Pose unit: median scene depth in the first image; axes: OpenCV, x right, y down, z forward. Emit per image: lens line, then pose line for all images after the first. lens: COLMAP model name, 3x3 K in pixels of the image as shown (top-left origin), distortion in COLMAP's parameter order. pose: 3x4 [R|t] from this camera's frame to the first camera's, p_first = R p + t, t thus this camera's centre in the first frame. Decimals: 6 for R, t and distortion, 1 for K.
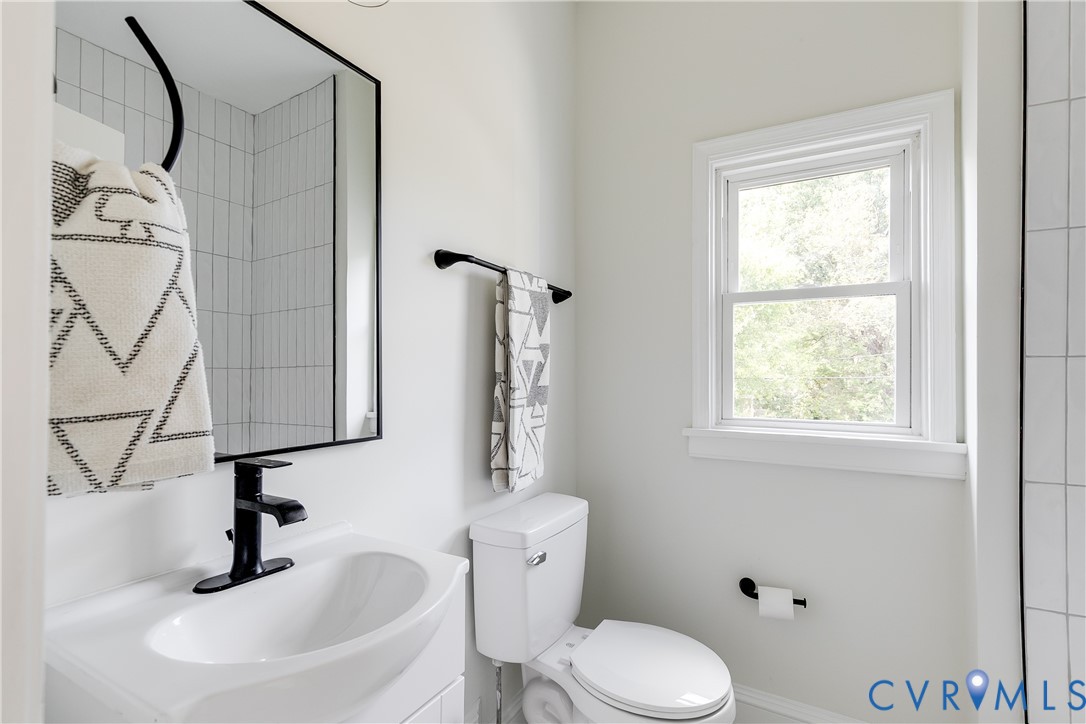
lens RADIAL K [[503.2, 0, 543.0], [0, 503.2, 362.0], [0, 0, 1]] dist [0.000823, -0.000012]
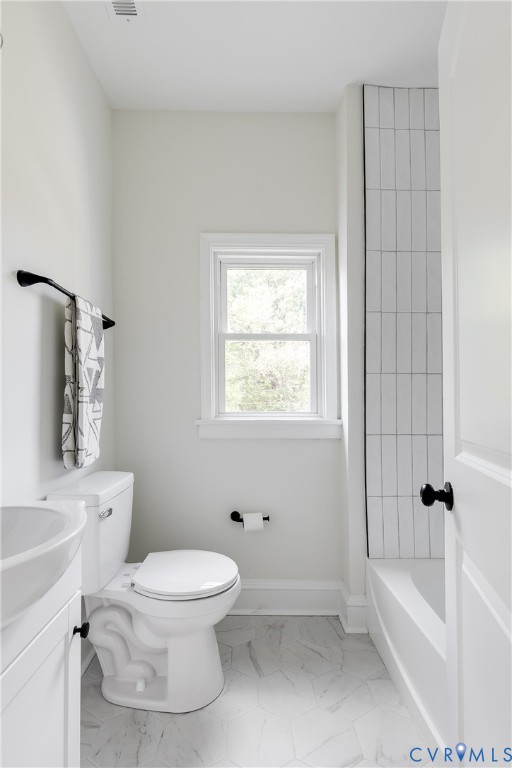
lens RADIAL K [[370.2, 0, 244.1], [0, 370.2, 393.4], [0, 0, 1]] dist [-0.003466, -0.000134]
pose [[0.866054, 0.011349, 0.499822, -0.170323], [-0.007159, 0.999921, -0.010300, 0.072687], [-0.499900, 0.005342, 0.866067, -0.032551]]
